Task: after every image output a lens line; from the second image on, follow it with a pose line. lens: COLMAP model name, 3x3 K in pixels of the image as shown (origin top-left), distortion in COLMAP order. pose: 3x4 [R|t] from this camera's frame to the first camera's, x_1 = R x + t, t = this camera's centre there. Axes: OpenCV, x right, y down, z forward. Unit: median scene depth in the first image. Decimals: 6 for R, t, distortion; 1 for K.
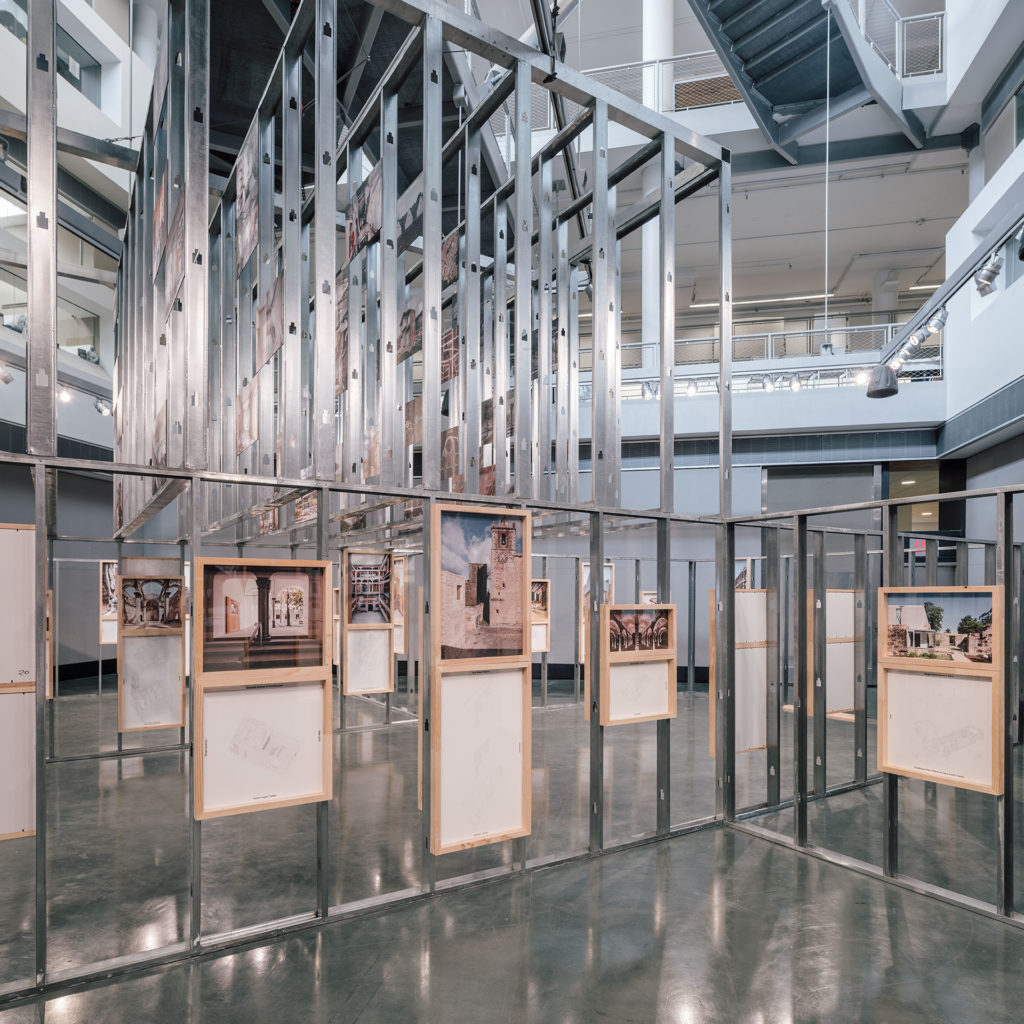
lens RADIAL K [[695.3, 0, 512.0], [0, 695.3, 512.0], [0, 0, 1]] dist [-0.007935, 0.002133]
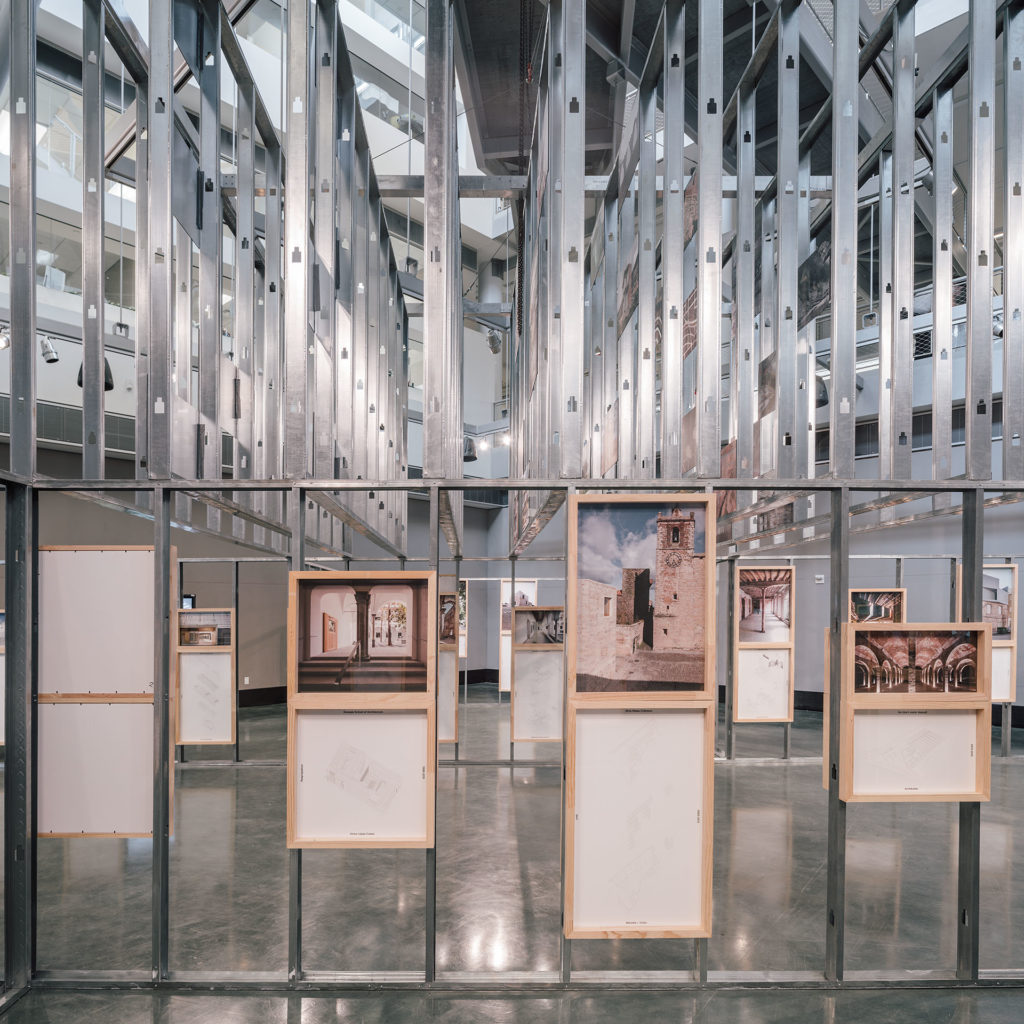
lens RADIAL K [[755.6, 0, 510.8], [0, 755.6, 544.6], [0, 0, 1]] dist [-0.005590, -0.000971]
pose [[0.847027, -0.050324, -0.529162, 0.274153], [0.066710, 0.997701, 0.011901, 0.028840], [0.527346, -0.045381, 0.848438, 0.226005]]
